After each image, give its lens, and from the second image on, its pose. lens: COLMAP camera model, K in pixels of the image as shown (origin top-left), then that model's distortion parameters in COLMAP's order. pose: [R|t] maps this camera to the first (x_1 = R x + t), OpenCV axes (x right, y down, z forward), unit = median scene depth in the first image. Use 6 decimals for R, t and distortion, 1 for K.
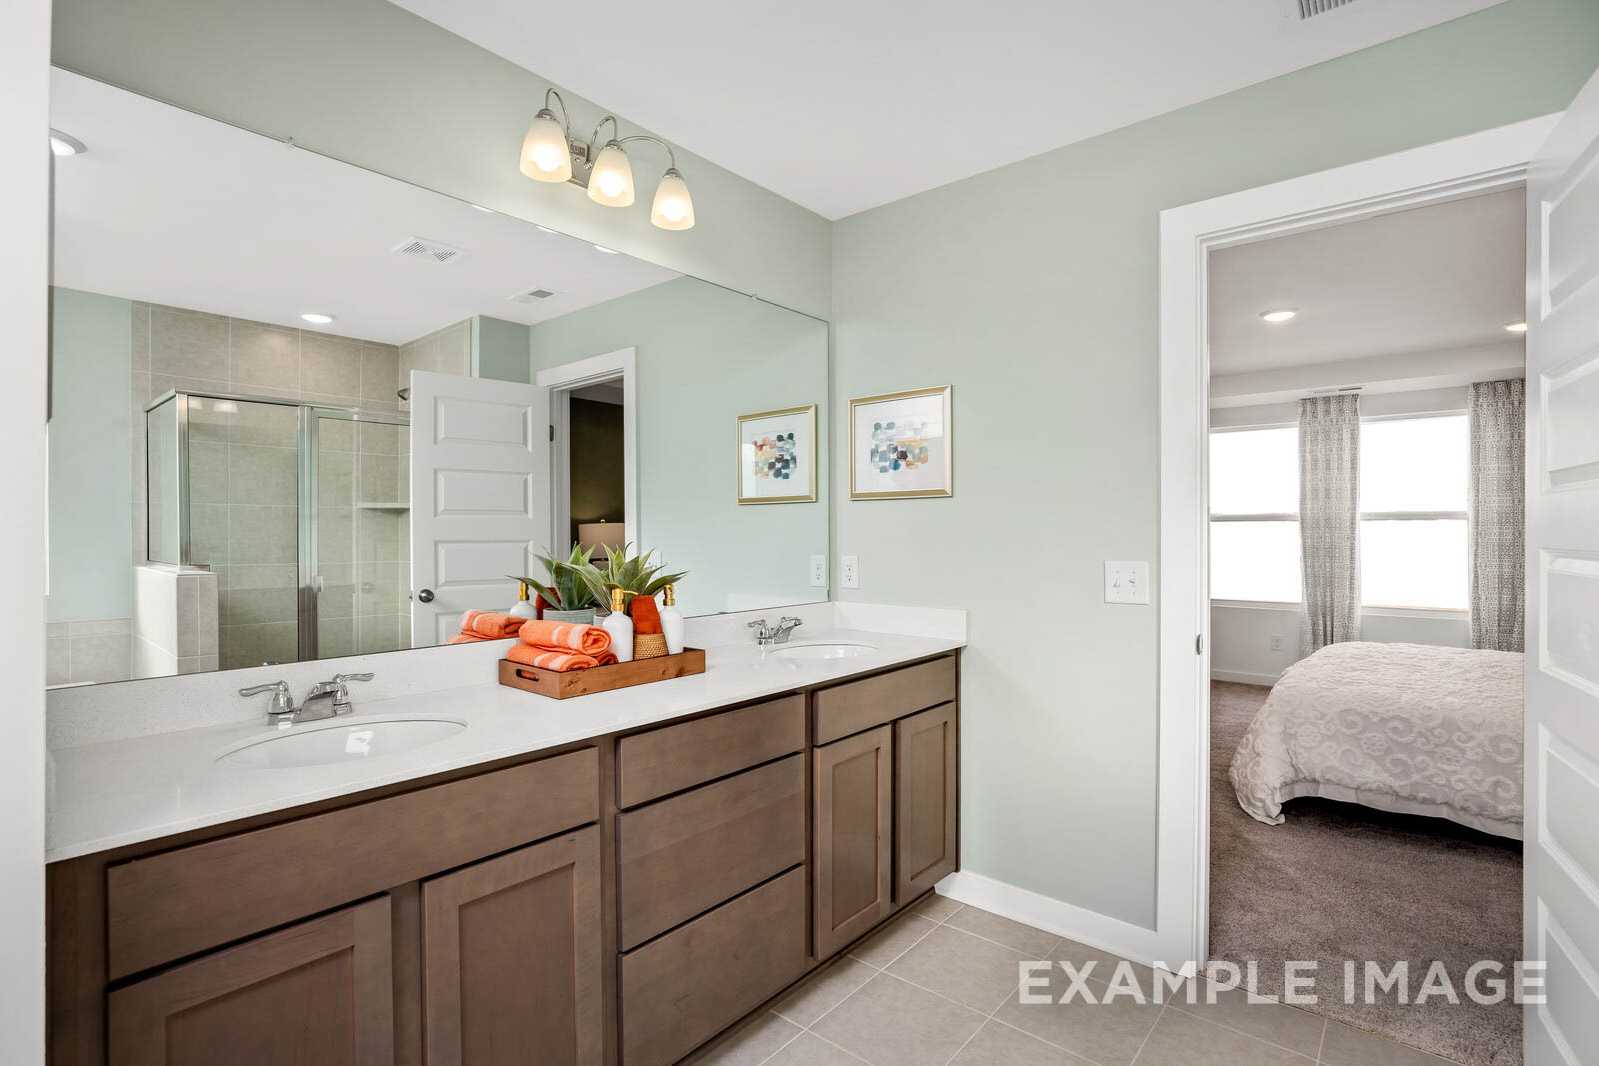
lens RADIAL K [[758.6, 0, 811.1], [0, 758.6, 529.1], [0, 0, 1]] dist [-0.016135, 0.000536]
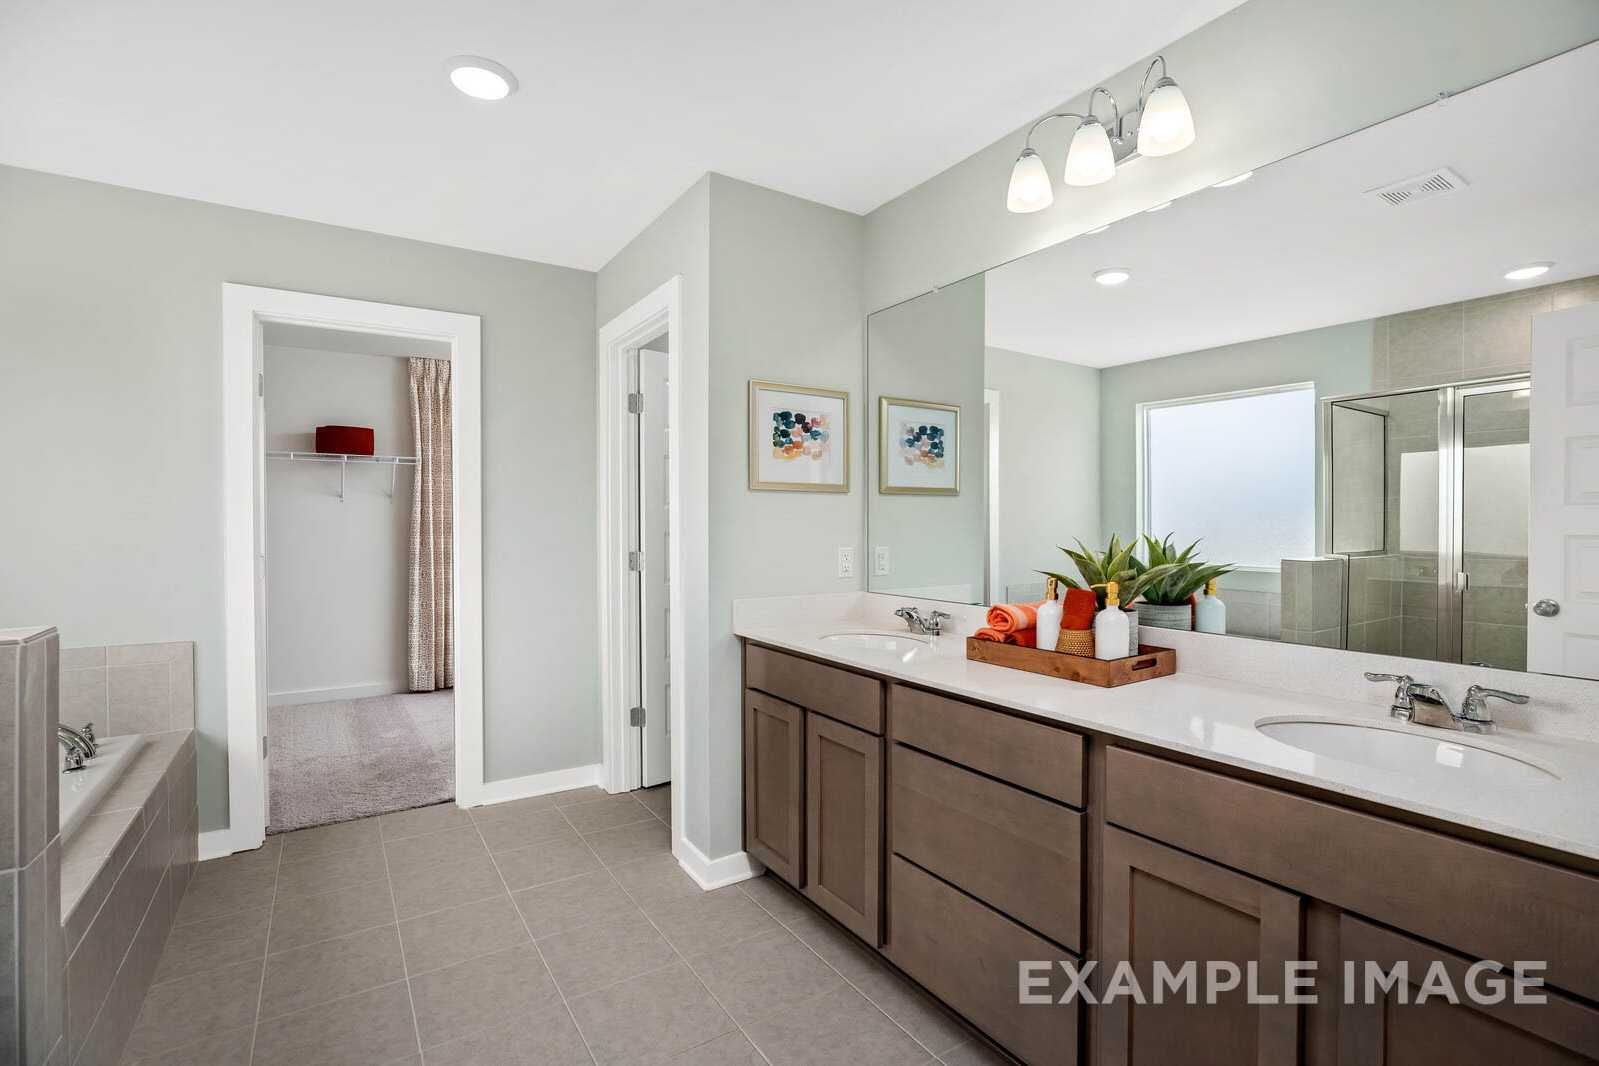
lens RADIAL K [[758.6, 0, 811.1], [0, 758.6, 529.1], [0, 0, 1]] dist [-0.016135, 0.000536]
pose [[-0.274678, 0.005635, -0.961520, 0.805952], [0.000148, 0.999983, 0.005818, 0.008065], [0.961536, 0.001455, -0.274675, 0.965924]]
